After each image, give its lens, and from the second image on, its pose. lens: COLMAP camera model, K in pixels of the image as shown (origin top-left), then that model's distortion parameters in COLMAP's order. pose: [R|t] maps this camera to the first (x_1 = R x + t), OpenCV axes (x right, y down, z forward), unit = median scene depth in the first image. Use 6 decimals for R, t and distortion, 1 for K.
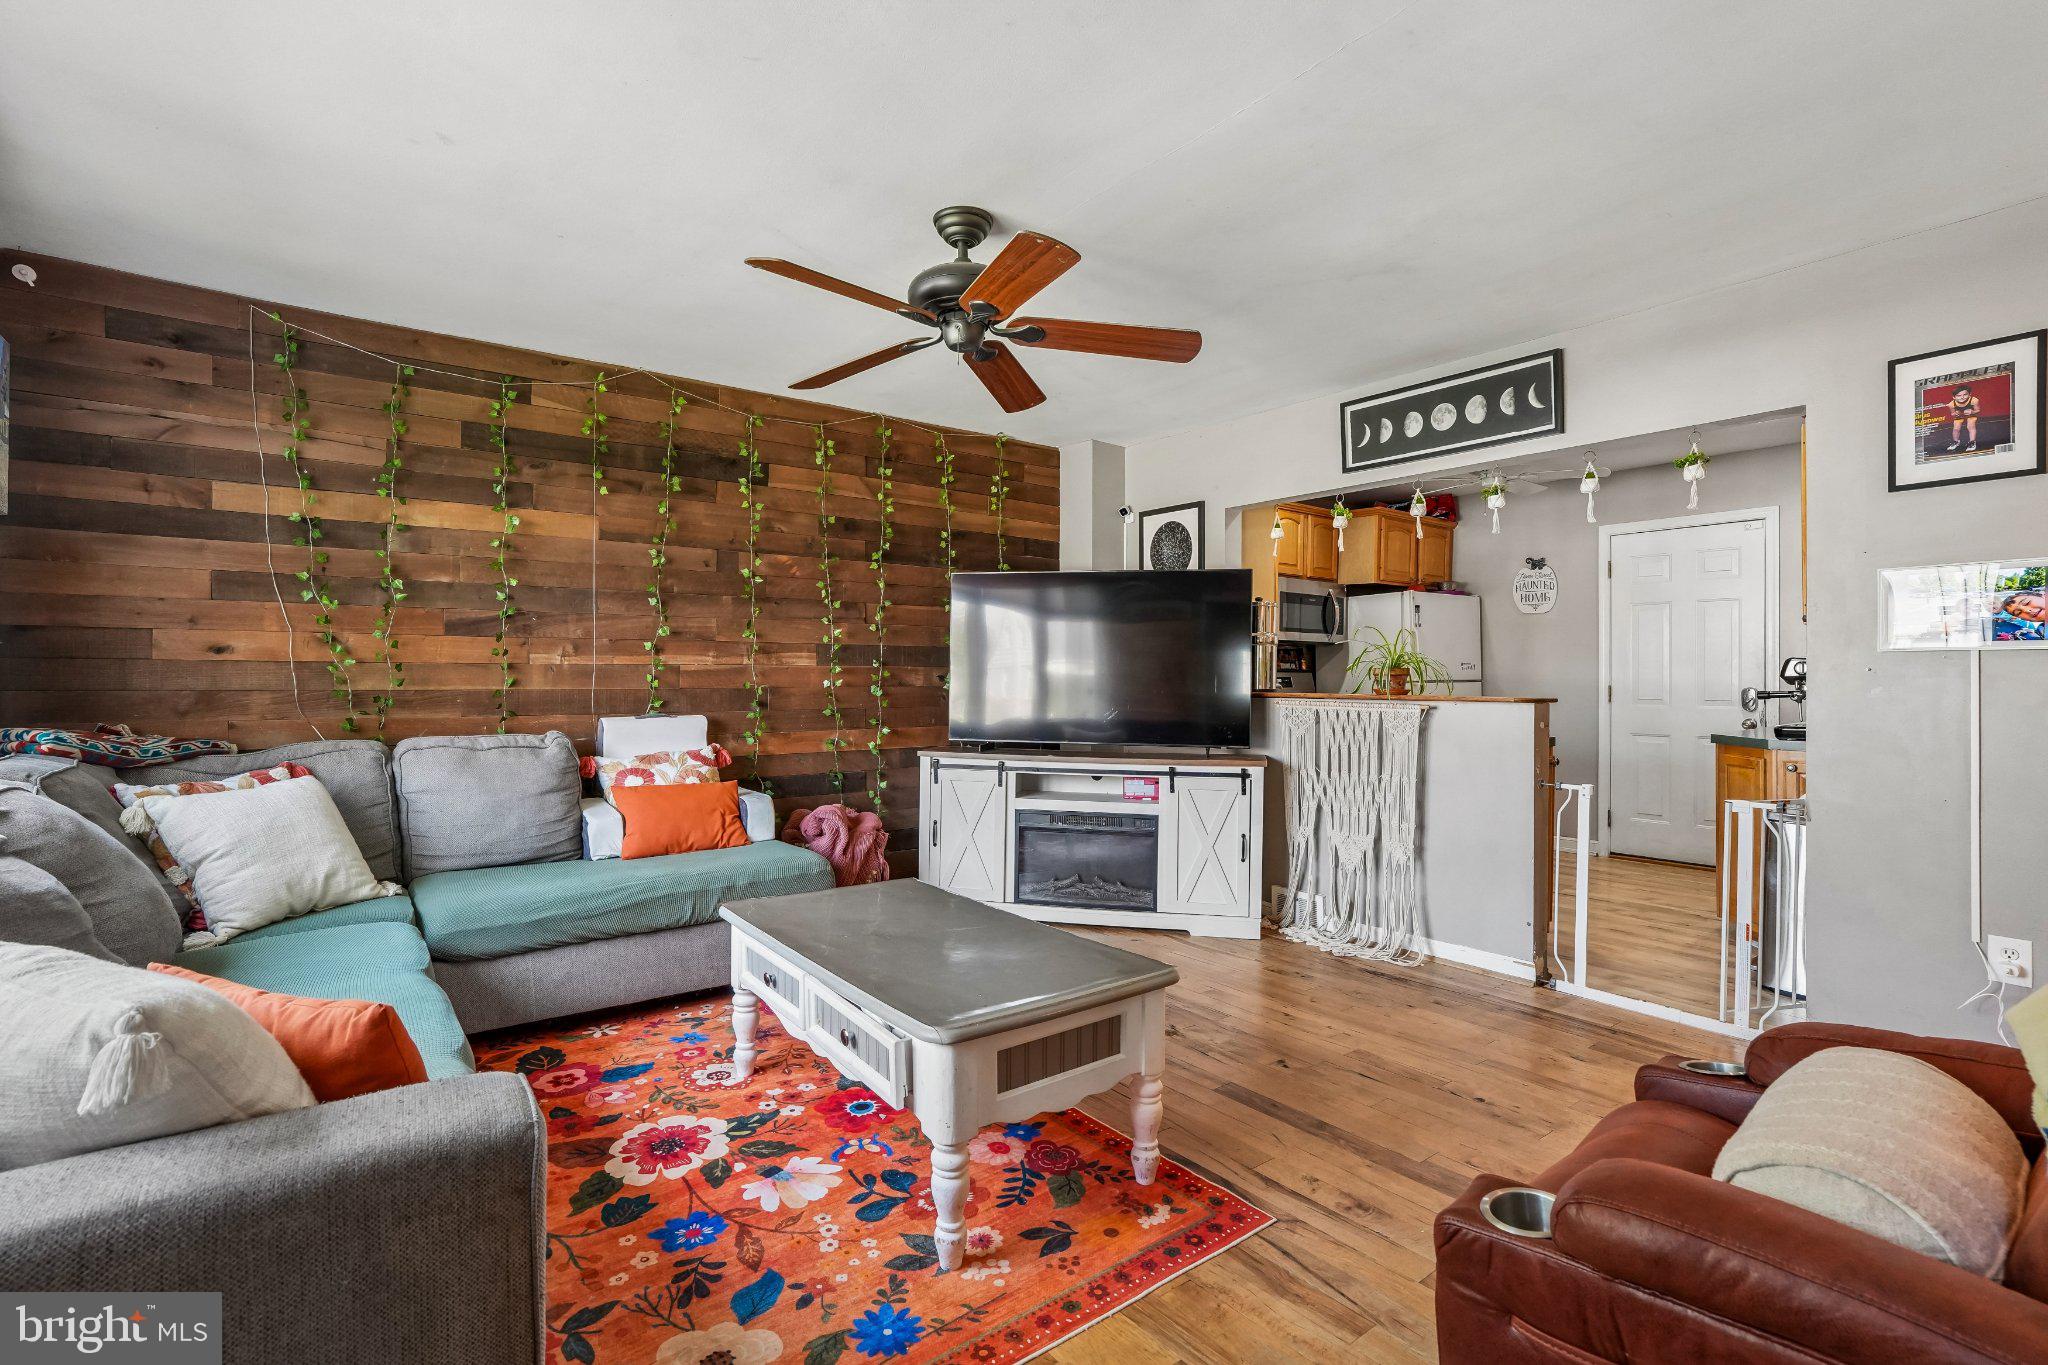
lens RADIAL K [[963.5, 0, 1017.5], [0, 963.5, 681.4], [0, 0, 1]] dist [-0.072551, 0.045029]
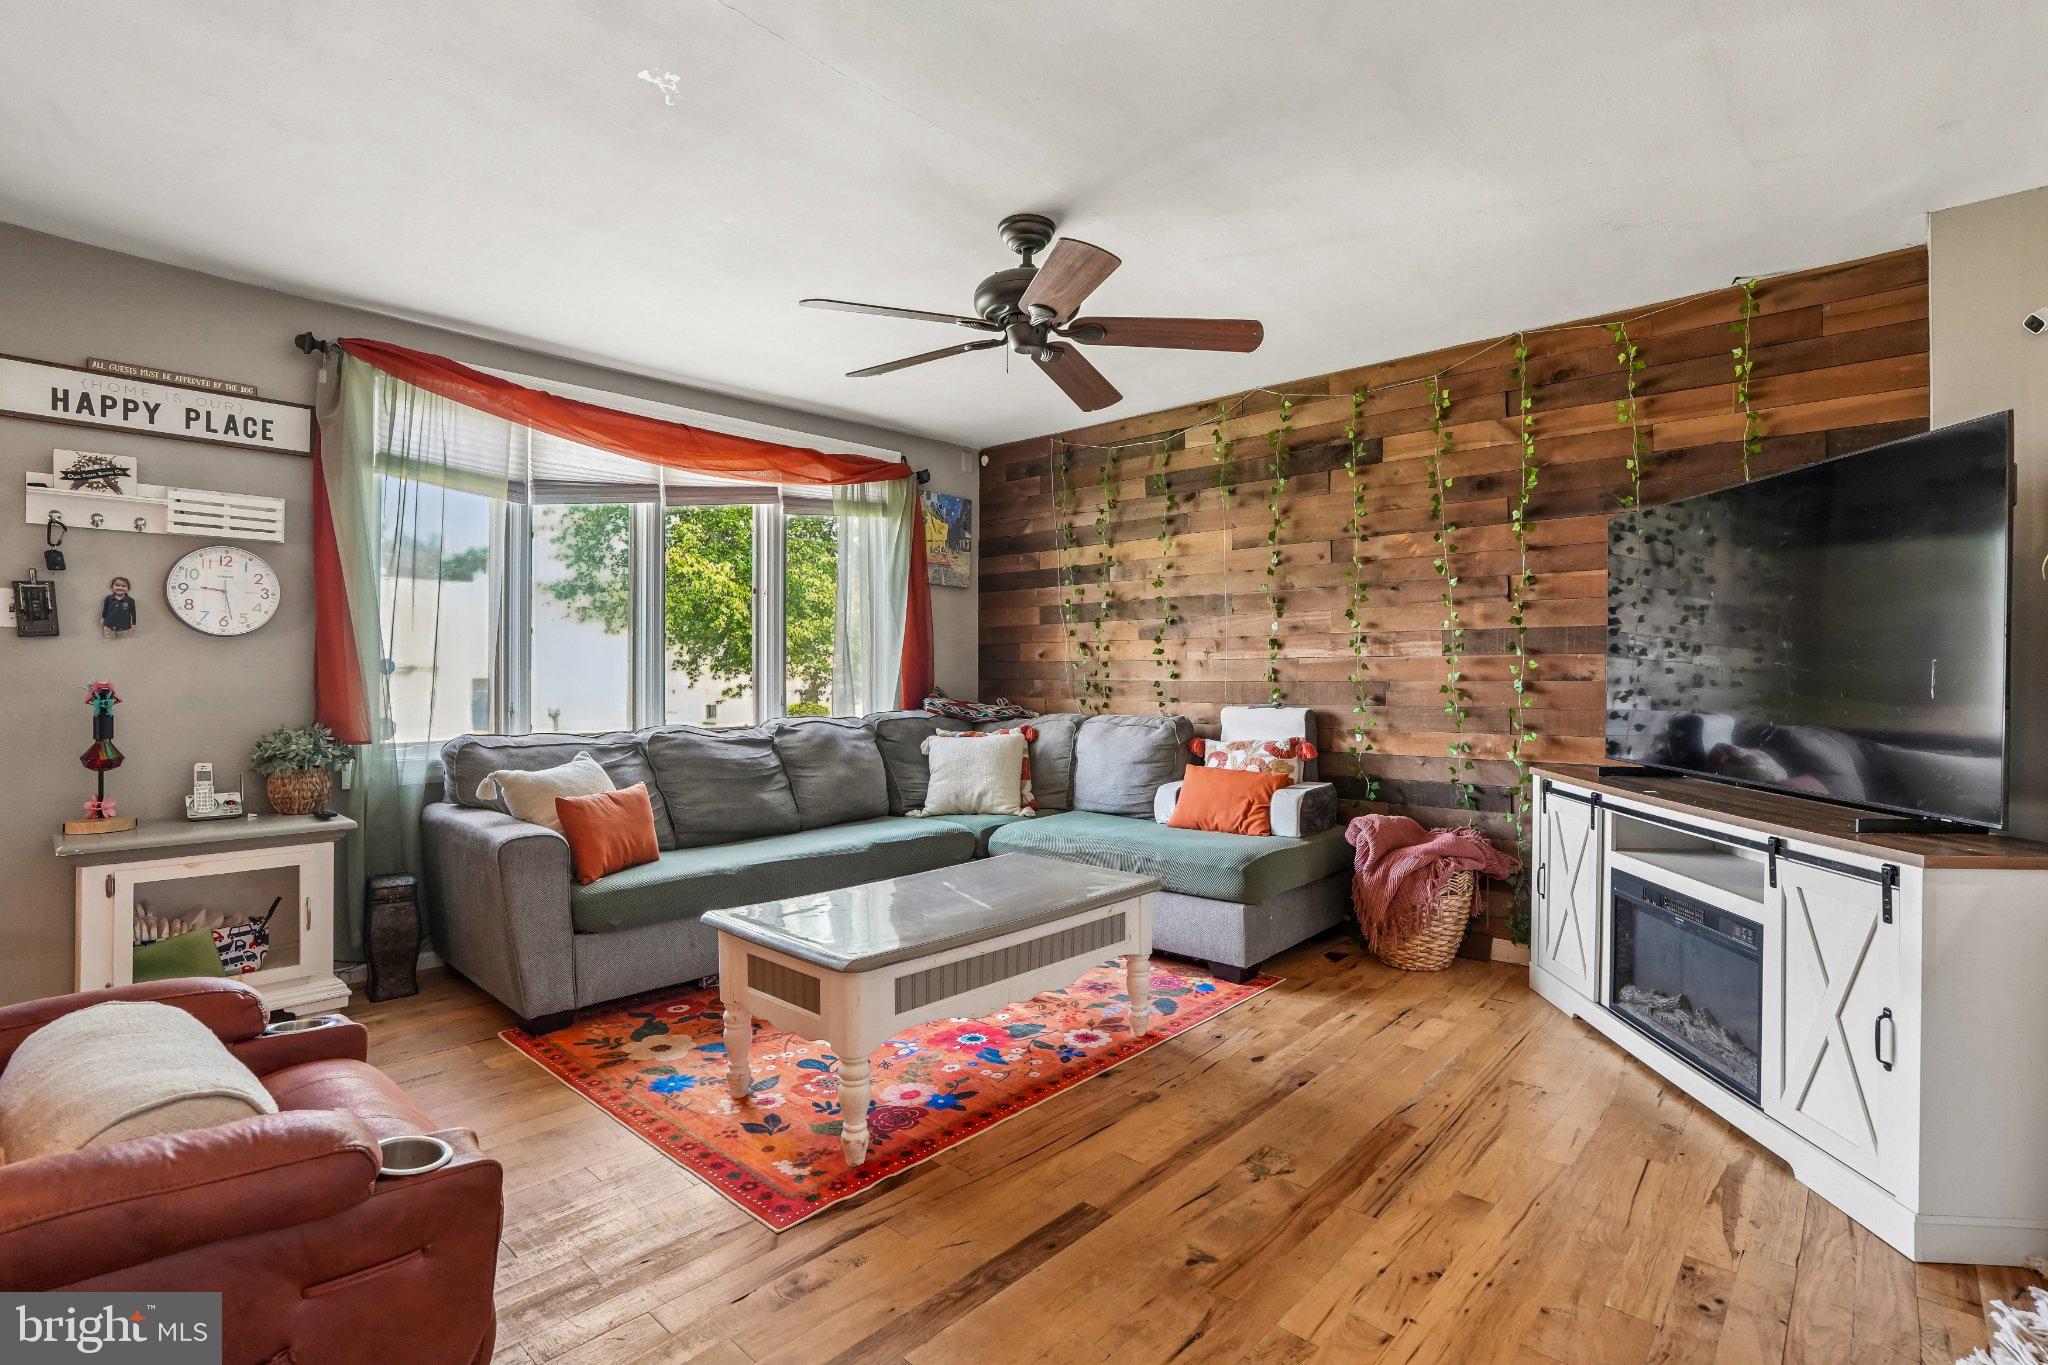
lens RADIAL K [[963.5, 0, 1017.5], [0, 963.5, 681.4], [0, 0, 1]] dist [-0.072551, 0.045029]
pose [[0.164961, 0.005529, -0.986285, 0.592850], [-0.000720, 0.999985, 0.005485, 0.001773], [0.986300, -0.000195, 0.164962, 0.510224]]
